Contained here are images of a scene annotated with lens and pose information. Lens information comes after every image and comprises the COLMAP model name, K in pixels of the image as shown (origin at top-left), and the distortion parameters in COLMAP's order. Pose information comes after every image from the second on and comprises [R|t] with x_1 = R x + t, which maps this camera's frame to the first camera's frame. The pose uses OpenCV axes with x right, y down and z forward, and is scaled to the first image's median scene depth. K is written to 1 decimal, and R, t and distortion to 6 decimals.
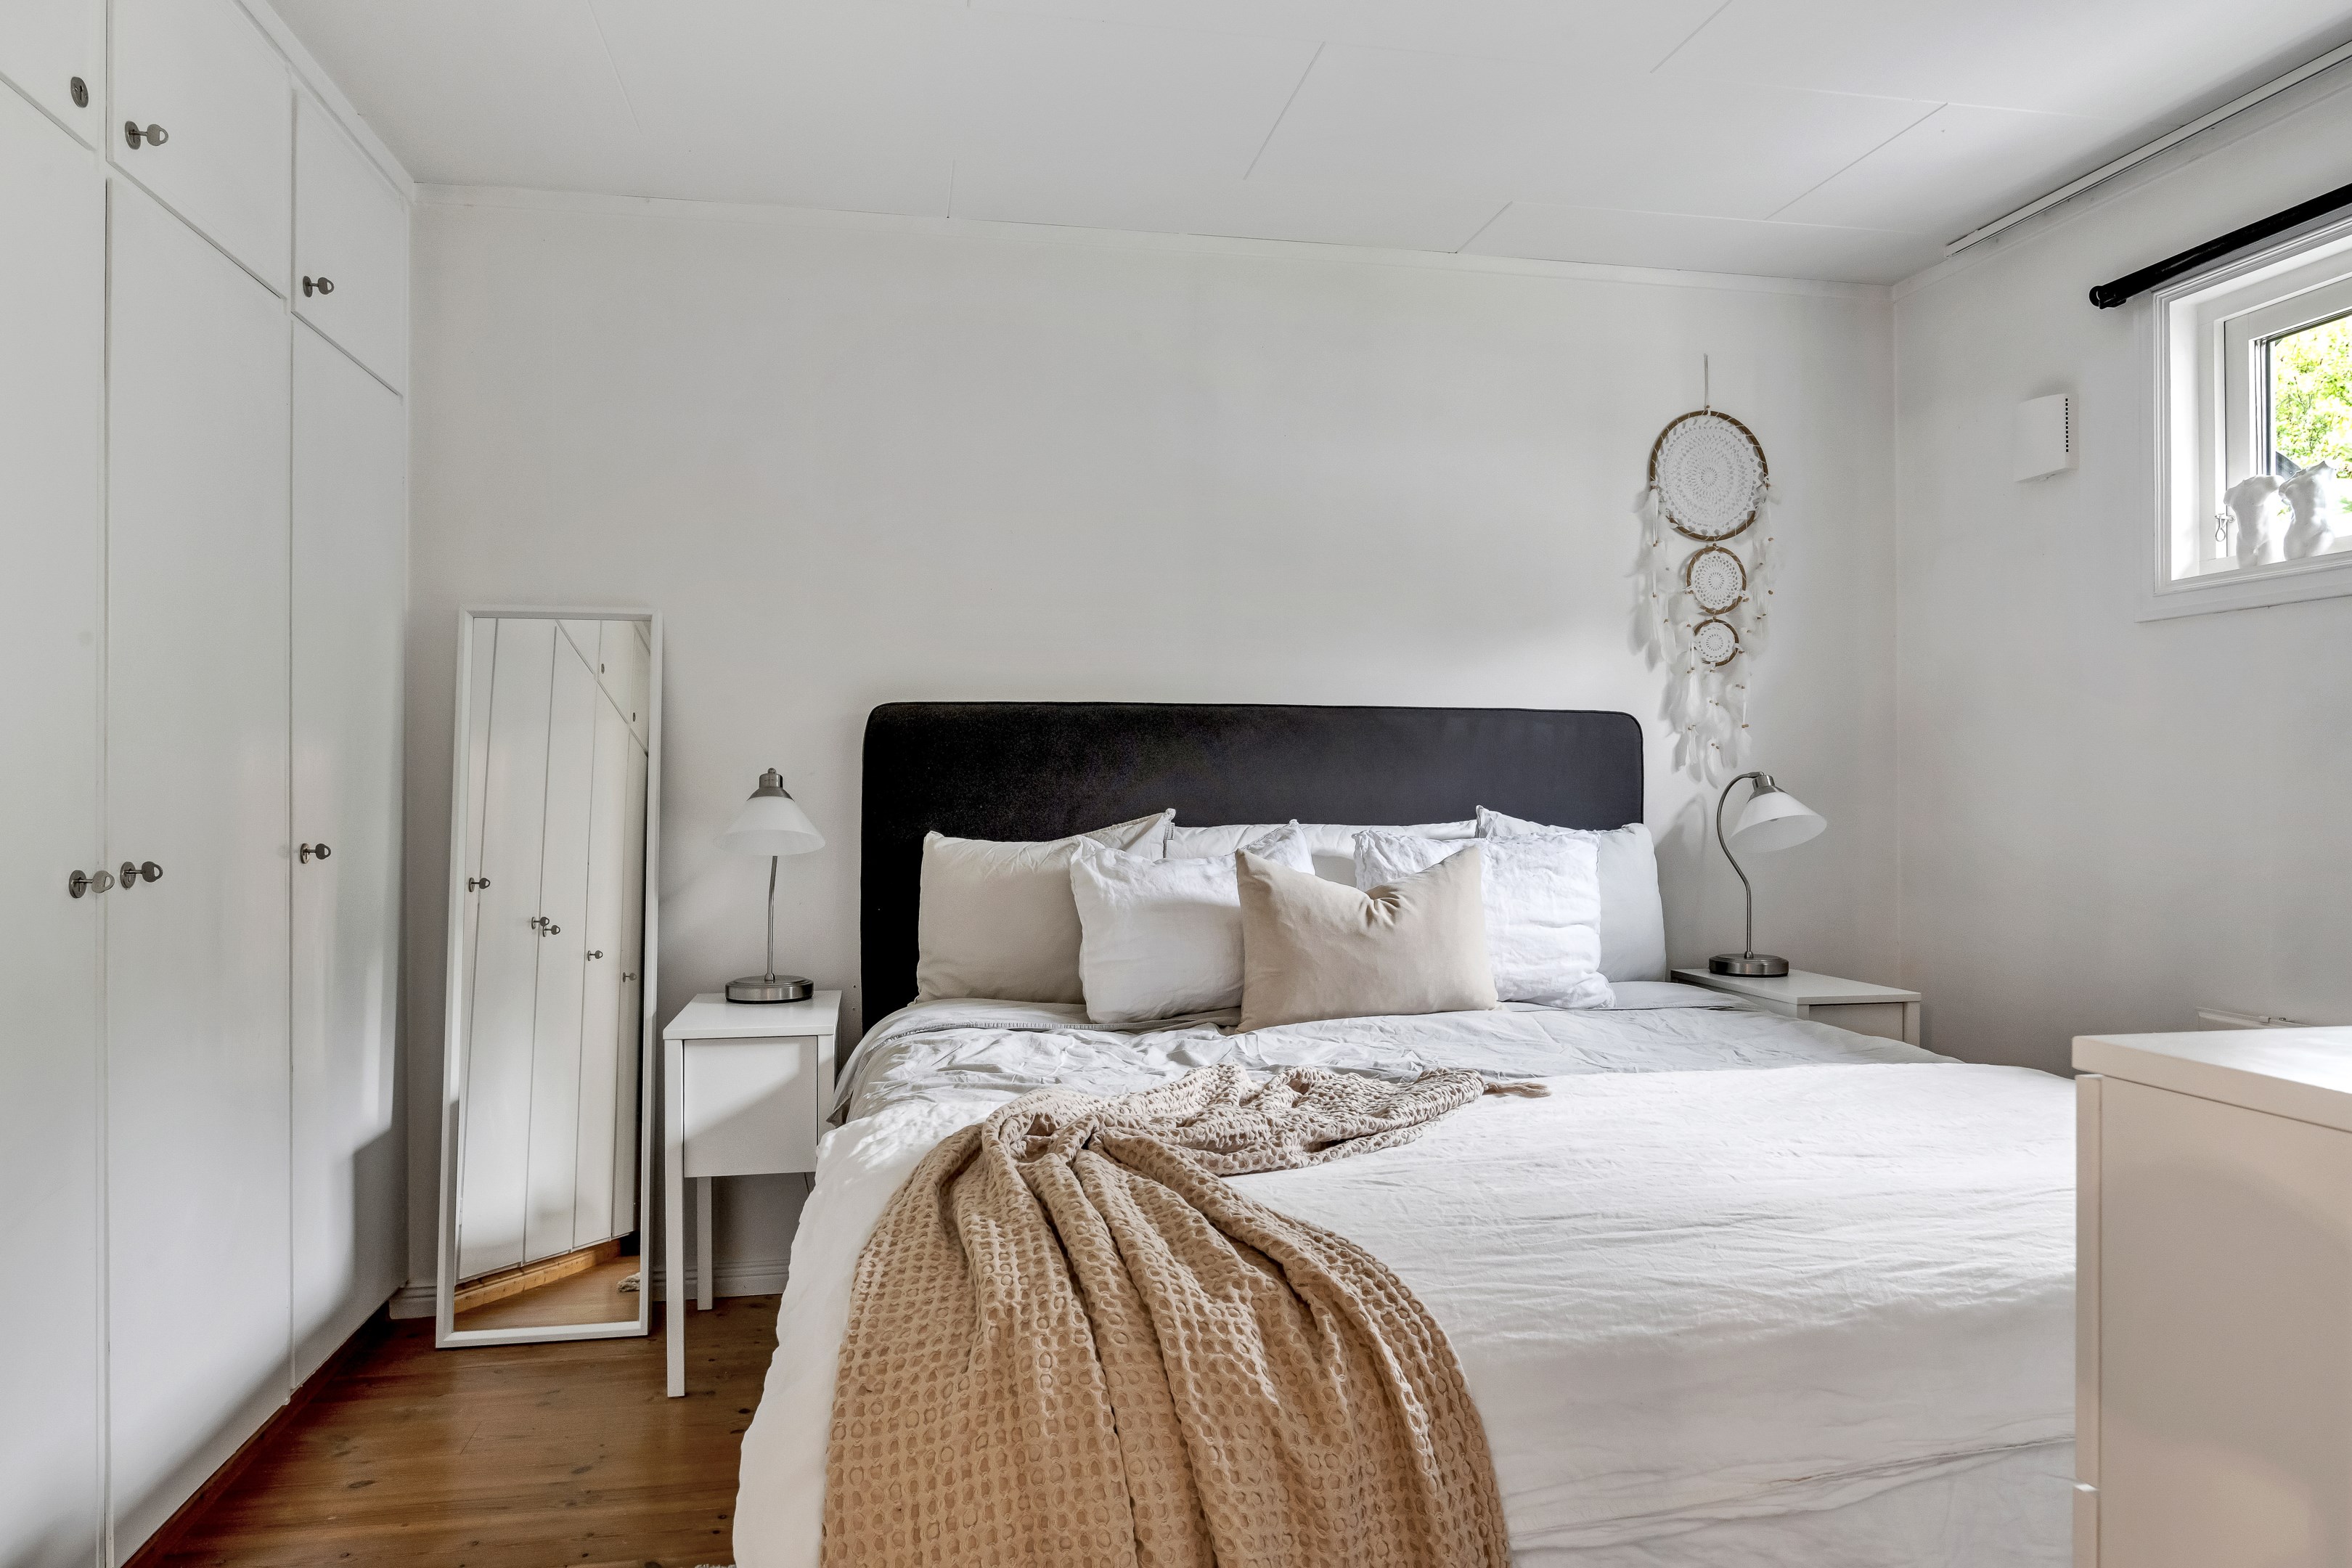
lens RADIAL K [[1478.2, 0, 1173.7], [0, 1478.2, 777.5], [0, 0, 1]] dist [-0.000269, 0.000210]
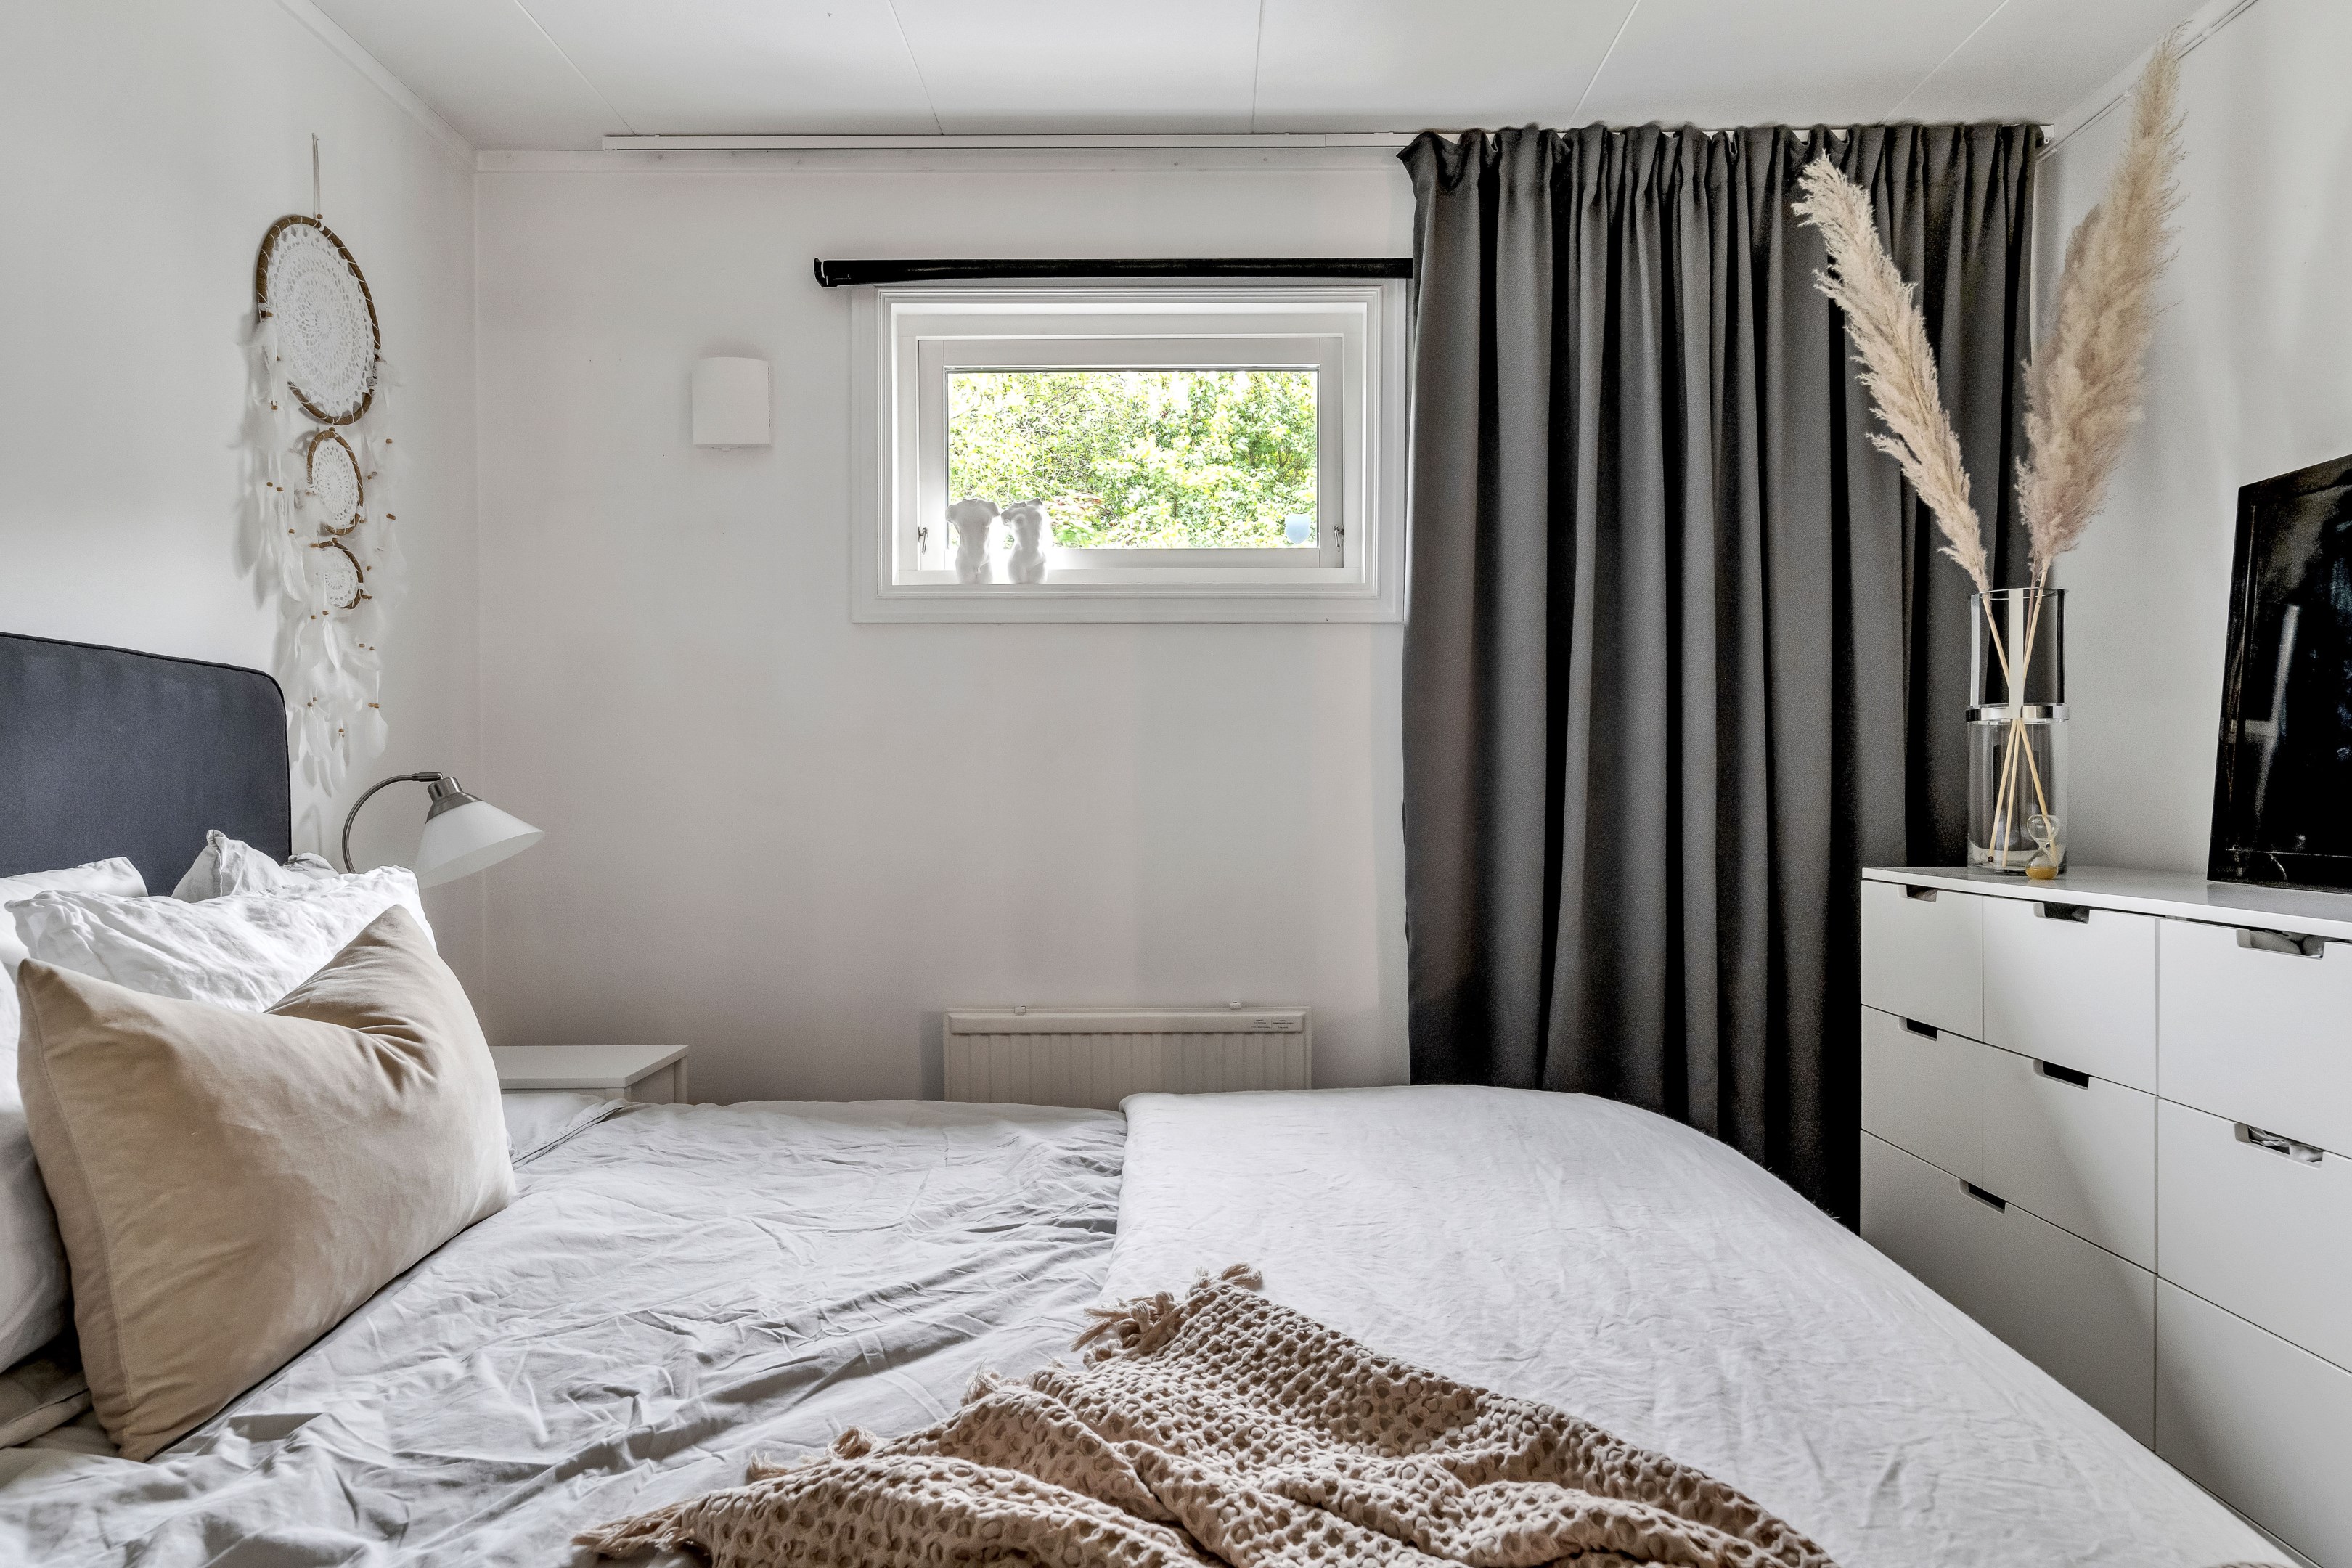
lens RADIAL K [[1478.2, 0, 1175.0], [0, 1478.2, 793.1], [0, 0, 1]] dist [-0.000269, 0.000210]
pose [[0.203939, 0.000338, 0.978984, -0.212908], [-0.004185, 0.999991, 0.000526, 0.003644], [-0.978975, -0.004204, 0.203938, 0.513119]]
